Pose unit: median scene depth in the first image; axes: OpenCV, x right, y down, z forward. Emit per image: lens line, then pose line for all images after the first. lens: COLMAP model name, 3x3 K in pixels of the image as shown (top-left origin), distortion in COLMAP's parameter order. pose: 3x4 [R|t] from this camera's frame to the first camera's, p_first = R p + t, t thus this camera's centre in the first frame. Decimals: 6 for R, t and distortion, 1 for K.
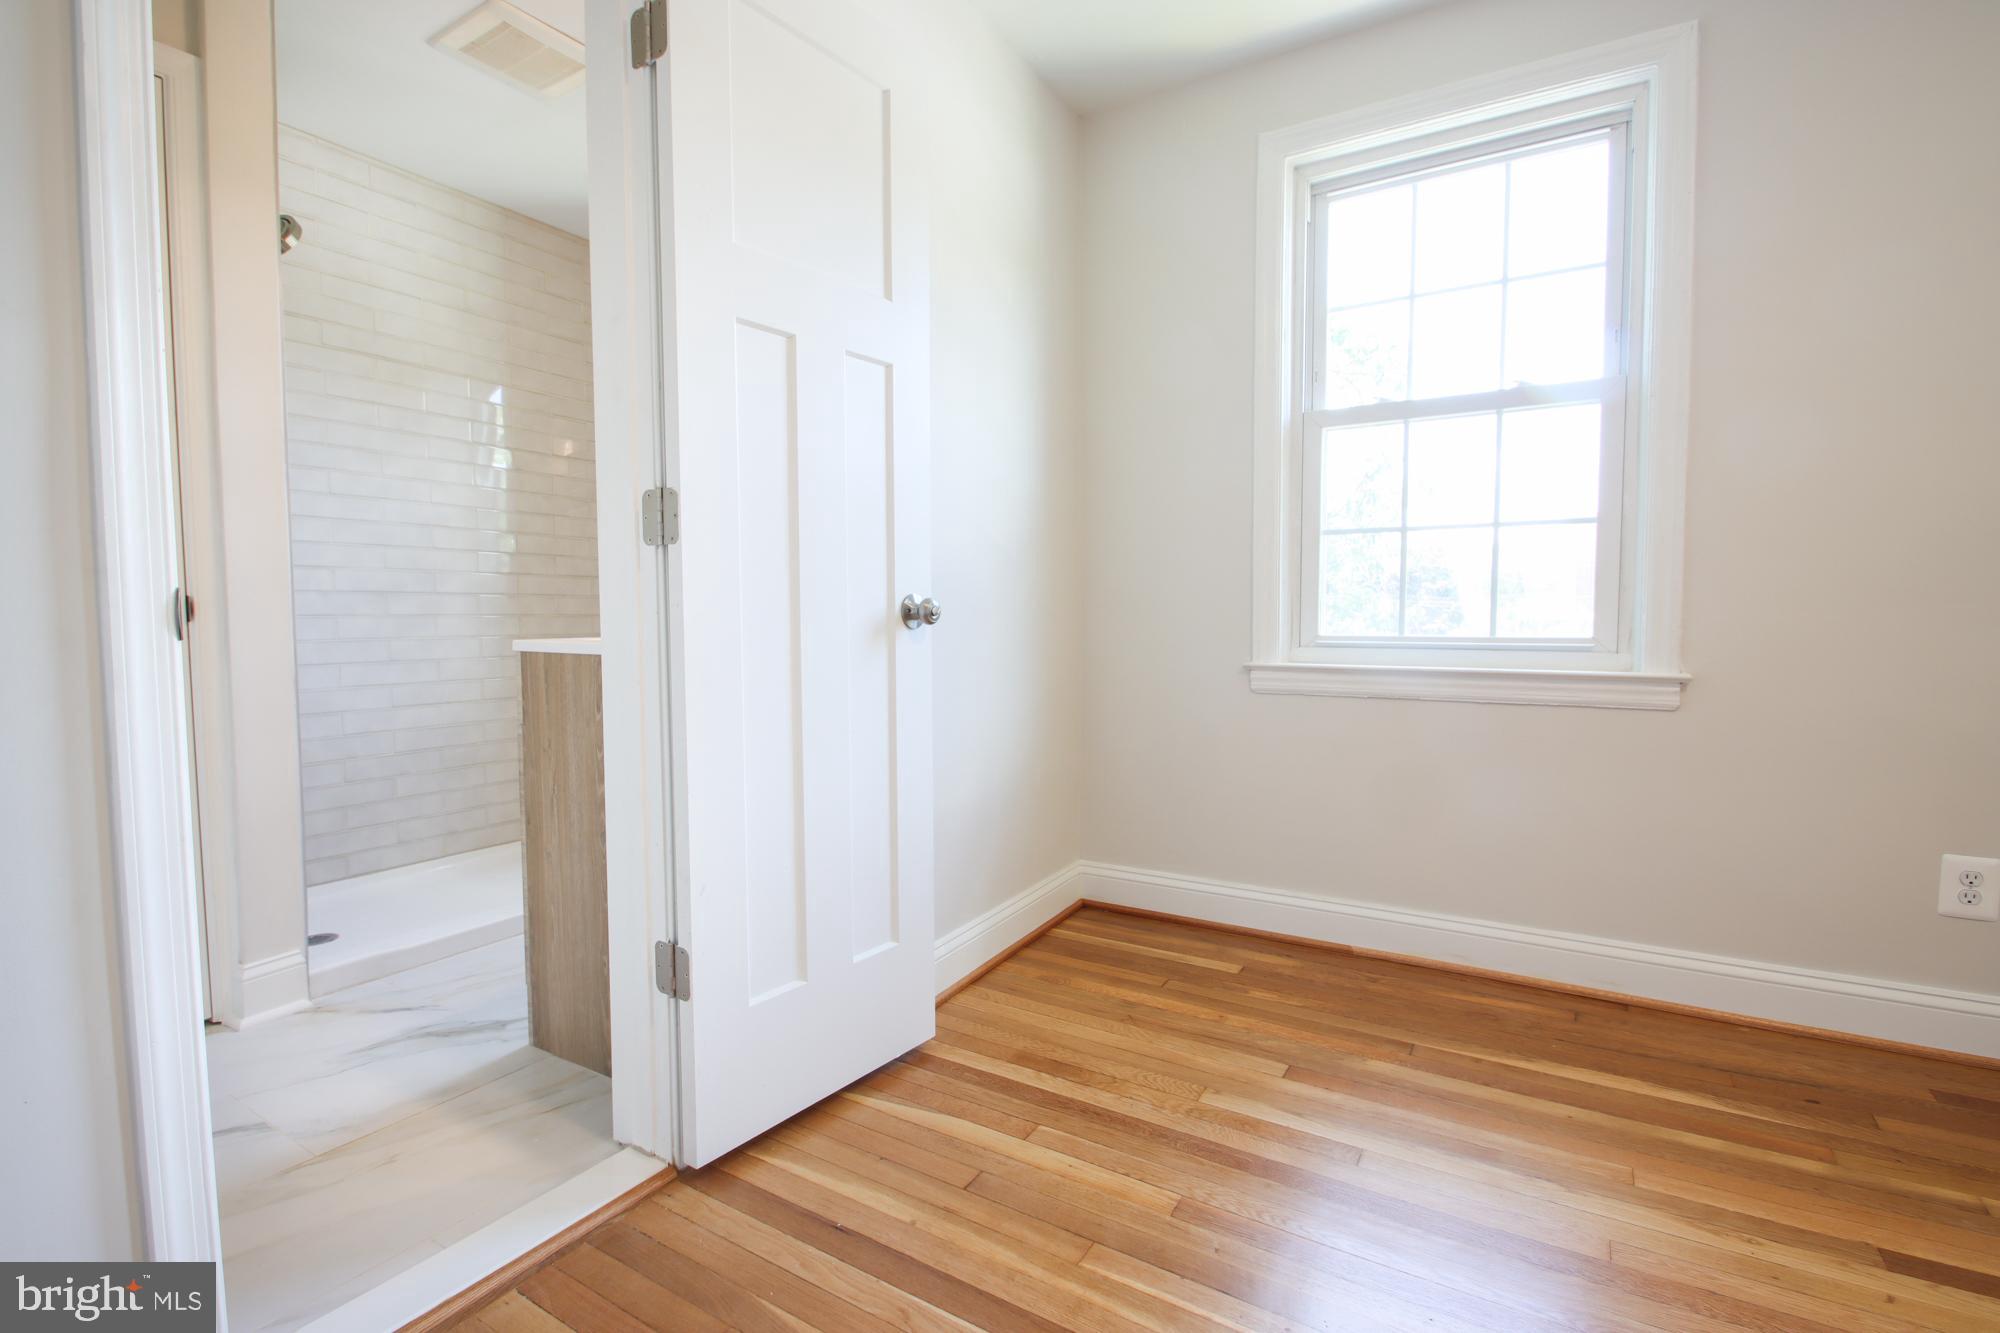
lens RADIAL K [[930.3, 0, 991.3], [0, 930.3, 672.9], [0, 0, 1]] dist [-0.011242, -0.004985]
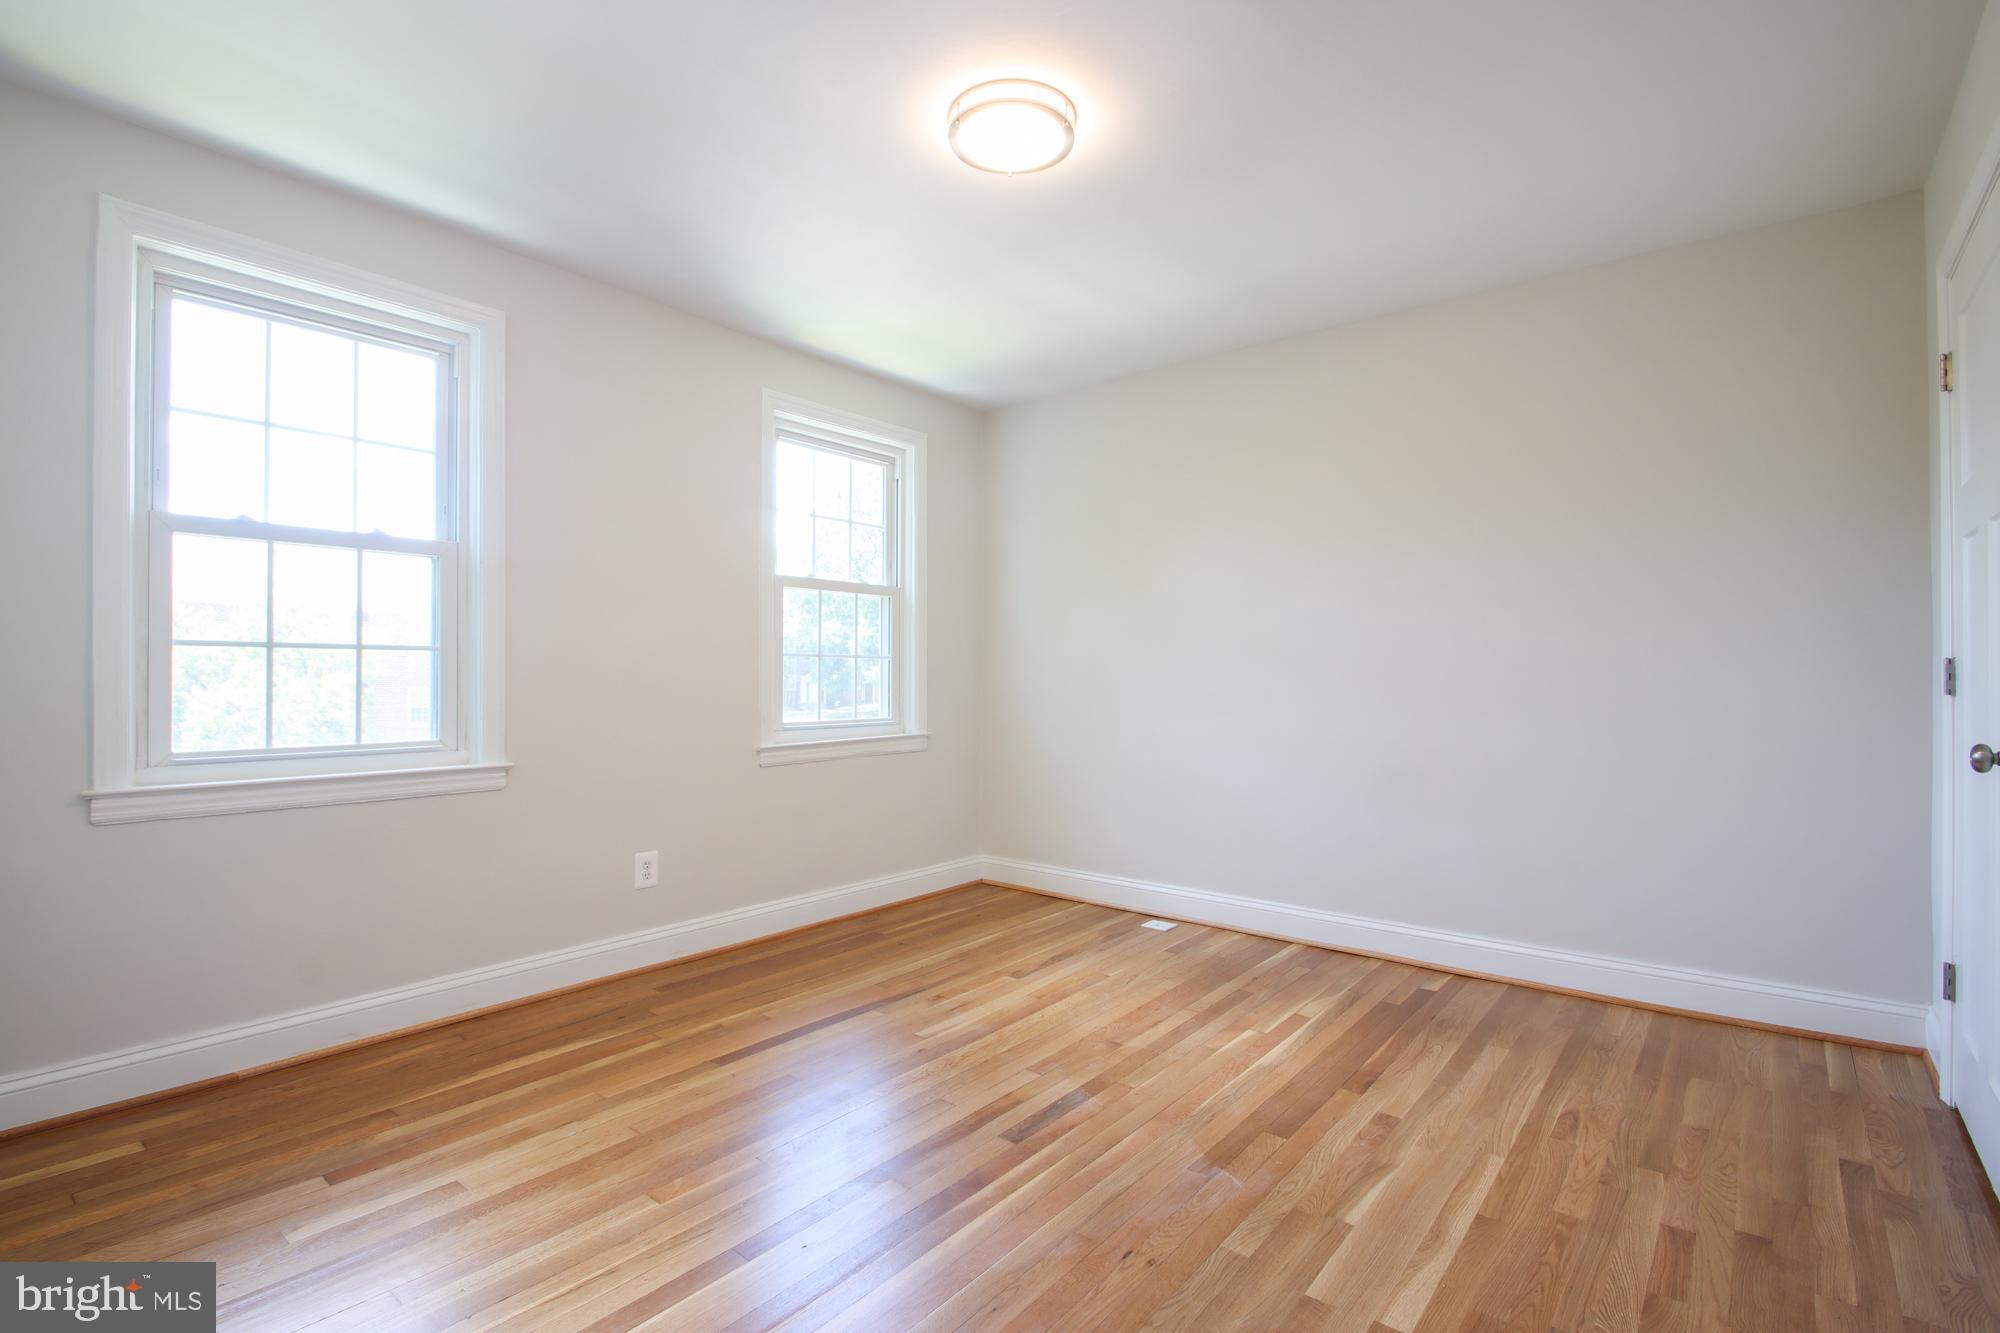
lens RADIAL K [[930.3, 0, 979.8], [0, 930.3, 670.8], [0, 0, 1]] dist [-0.011242, -0.004985]
pose [[0.114852, 0.011388, 0.993317, -0.542847], [0.064016, 0.997771, -0.018841, -0.062494], [-0.991318, 0.065752, 0.113867, 0.107323]]
